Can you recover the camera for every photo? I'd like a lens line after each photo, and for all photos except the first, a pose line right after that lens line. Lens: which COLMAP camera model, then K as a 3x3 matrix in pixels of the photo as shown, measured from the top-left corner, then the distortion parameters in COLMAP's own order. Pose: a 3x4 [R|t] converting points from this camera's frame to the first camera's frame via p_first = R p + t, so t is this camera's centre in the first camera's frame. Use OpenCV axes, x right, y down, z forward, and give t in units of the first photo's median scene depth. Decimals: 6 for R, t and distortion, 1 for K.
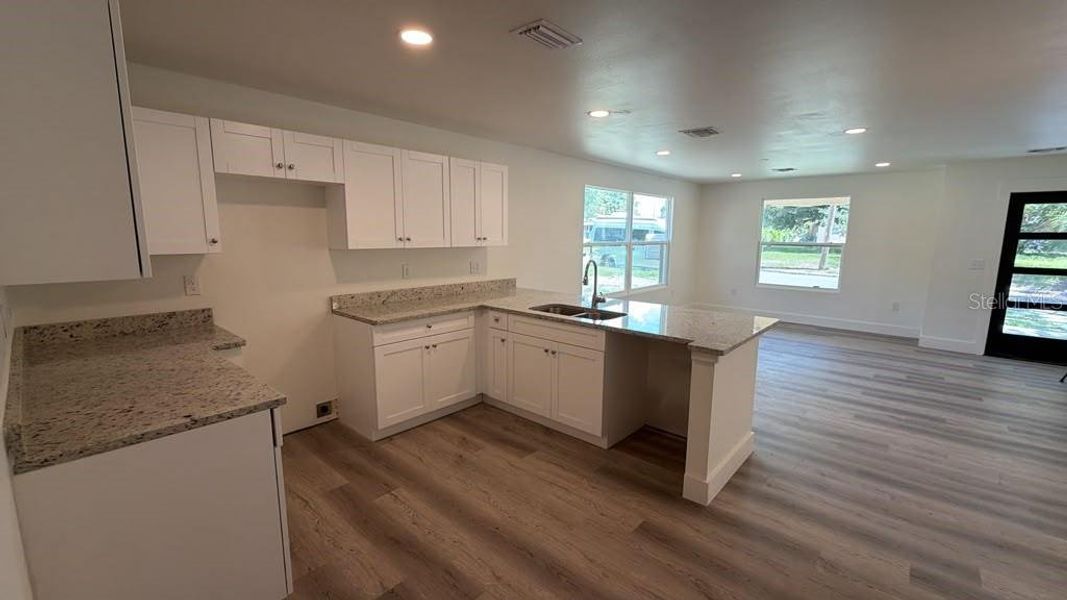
lens RADIAL K [[447.1, 0, 533.5], [0, 447.1, 300.0], [0, 0, 1]] dist [-0.002186, -0.000591]
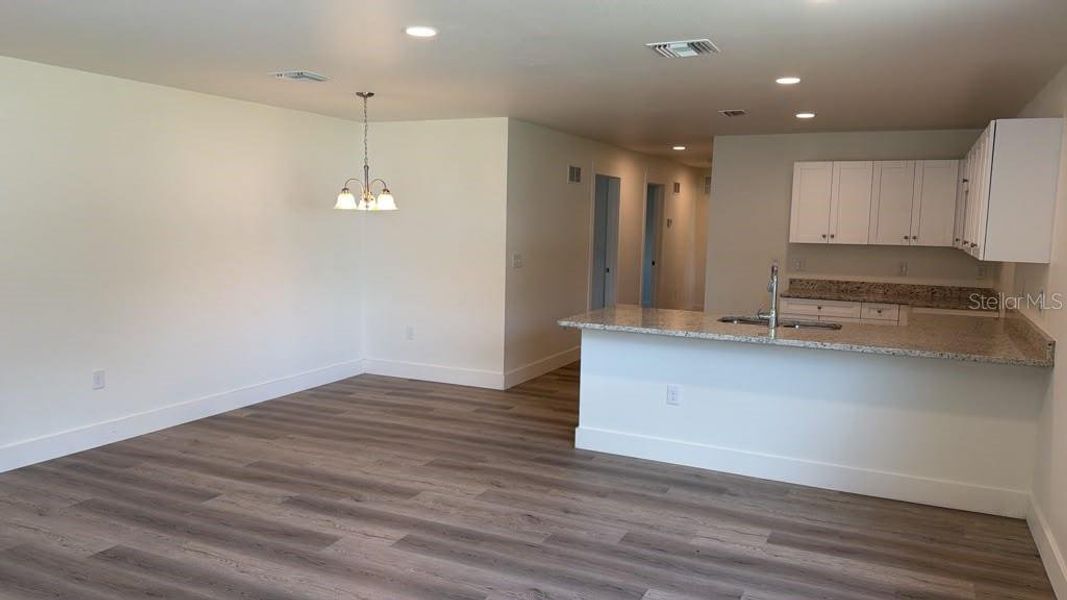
lens RADIAL K [[785.7, 0, 546.6], [0, 785.7, 307.0], [0, 0, 1]] dist [0.063100, -0.006099]
pose [[-0.956777, 0.000437, -0.290823, 0.903535], [-0.077076, 0.963859, 0.255020, -0.332268], [0.280424, 0.266413, -0.922164, 2.125692]]
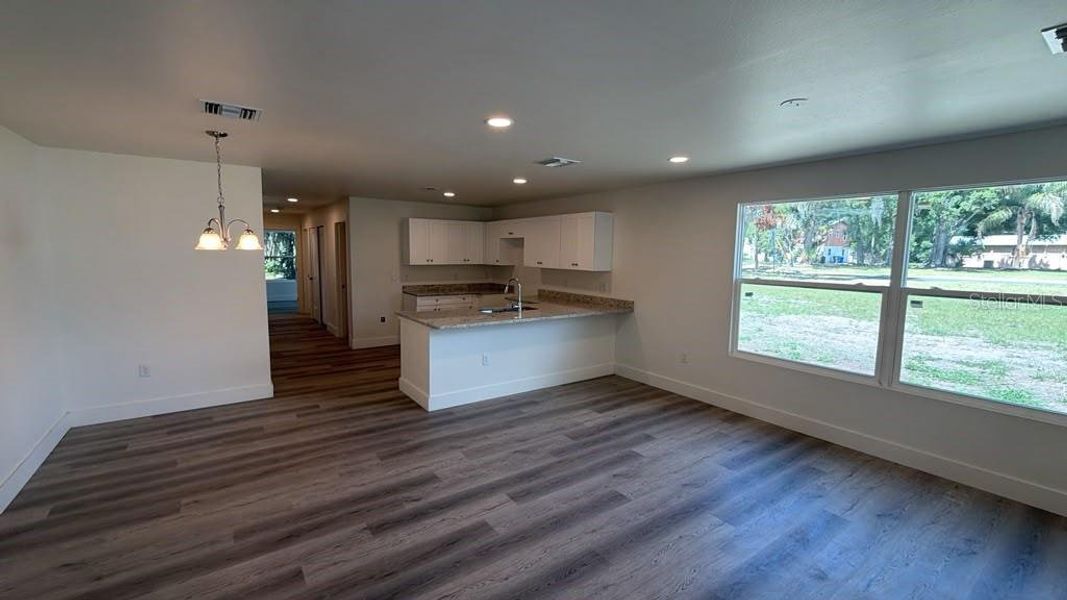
lens RADIAL K [[447.1, 0, 533.5], [0, 447.1, 300.0], [0, 0, 1]] dist [-0.002186, -0.000591]
pose [[-0.225256, 0.088911, -0.970234, 1.515917], [-0.165808, 0.977803, 0.128100, -0.210334], [0.960087, 0.189728, -0.205513, 1.325851]]
